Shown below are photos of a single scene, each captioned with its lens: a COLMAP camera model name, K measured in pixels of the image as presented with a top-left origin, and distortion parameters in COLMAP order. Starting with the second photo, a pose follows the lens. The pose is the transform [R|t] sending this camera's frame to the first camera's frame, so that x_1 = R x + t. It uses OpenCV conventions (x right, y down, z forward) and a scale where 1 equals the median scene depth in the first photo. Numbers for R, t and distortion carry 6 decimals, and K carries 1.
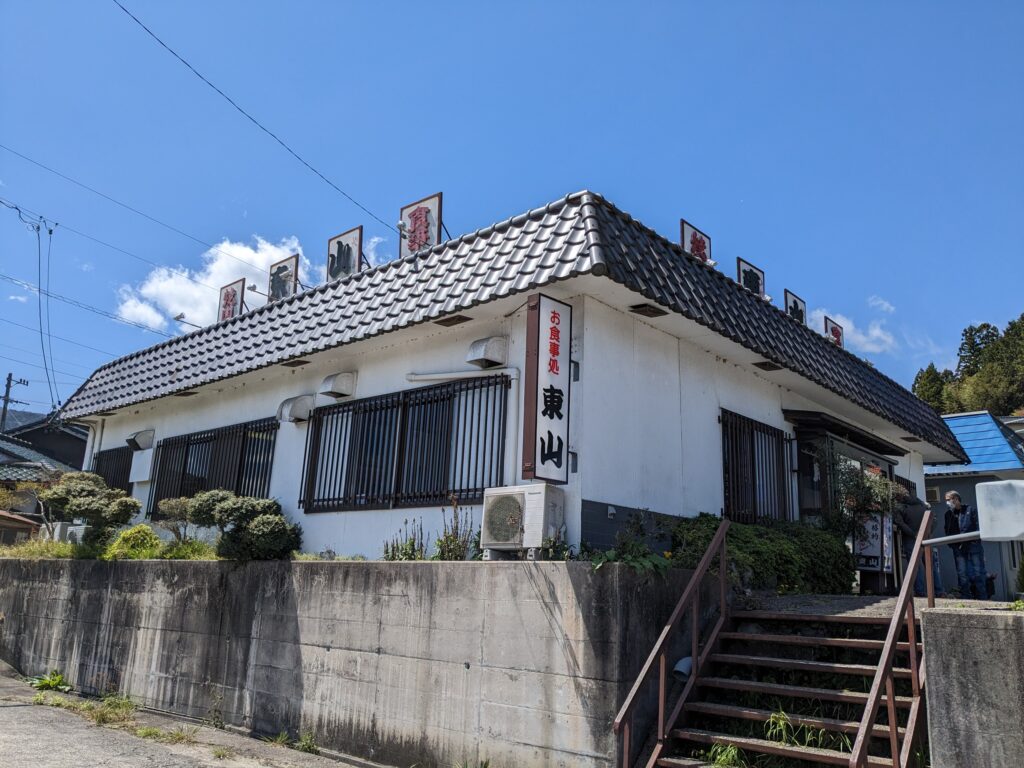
lens RADIAL K [[811.4, 0, 515.7], [0, 811.4, 396.3], [0, 0, 1]] dist [-0.002745, -0.007671]
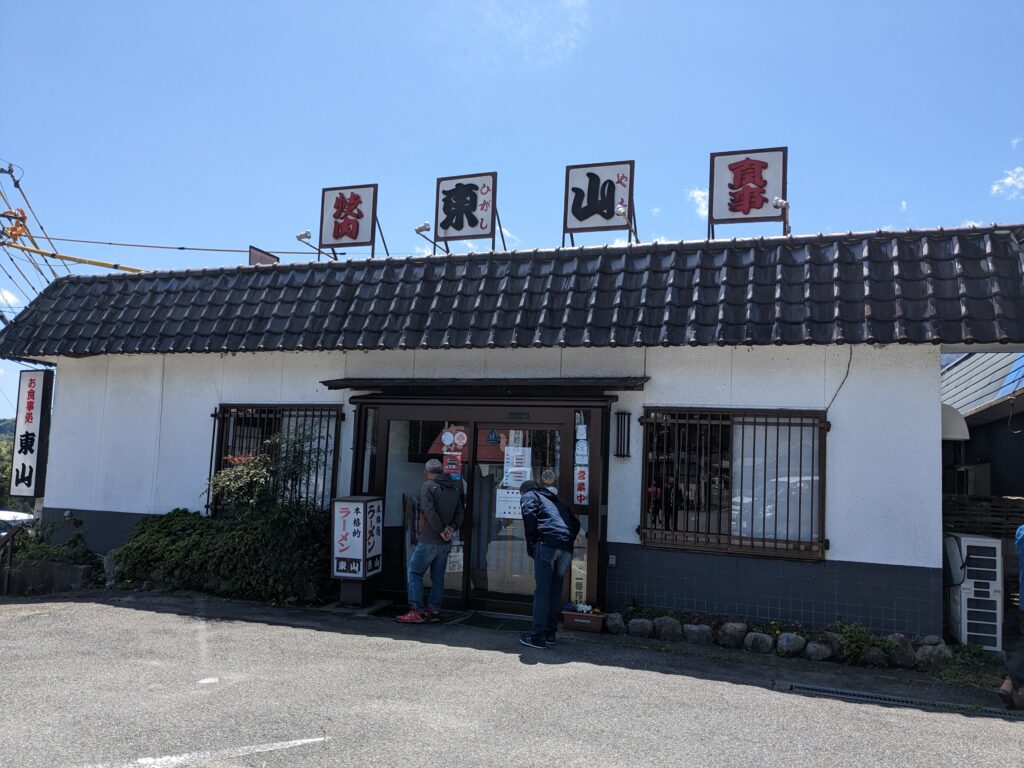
lens RADIAL K [[784.4, 0, 512.0], [0, 784.4, 384.0], [0, 0, 1]] dist [0.040344, -0.077214]
pose [[0.392735, -0.127590, -0.910758, 1.683239], [0.193012, 0.979708, -0.054020, 0.147657], [0.899169, -0.154572, 0.409392, 1.205468]]
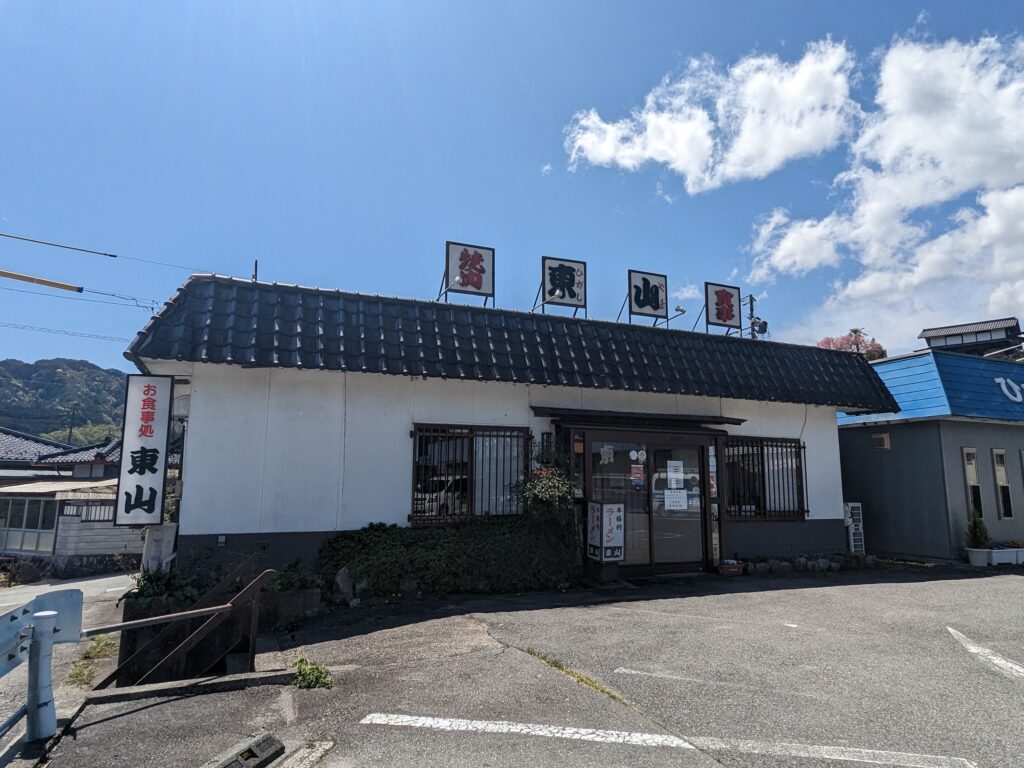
lens RADIAL K [[638.2, 0, 512.8], [0, 638.2, 370.8], [0, 0, 1]] dist [-0.003804, -0.001638]
pose [[0.904817, -0.110877, -0.411112, 0.963150], [0.131425, 0.991083, 0.021957, -0.075482], [0.405011, -0.073897, 0.911320, 0.341920]]
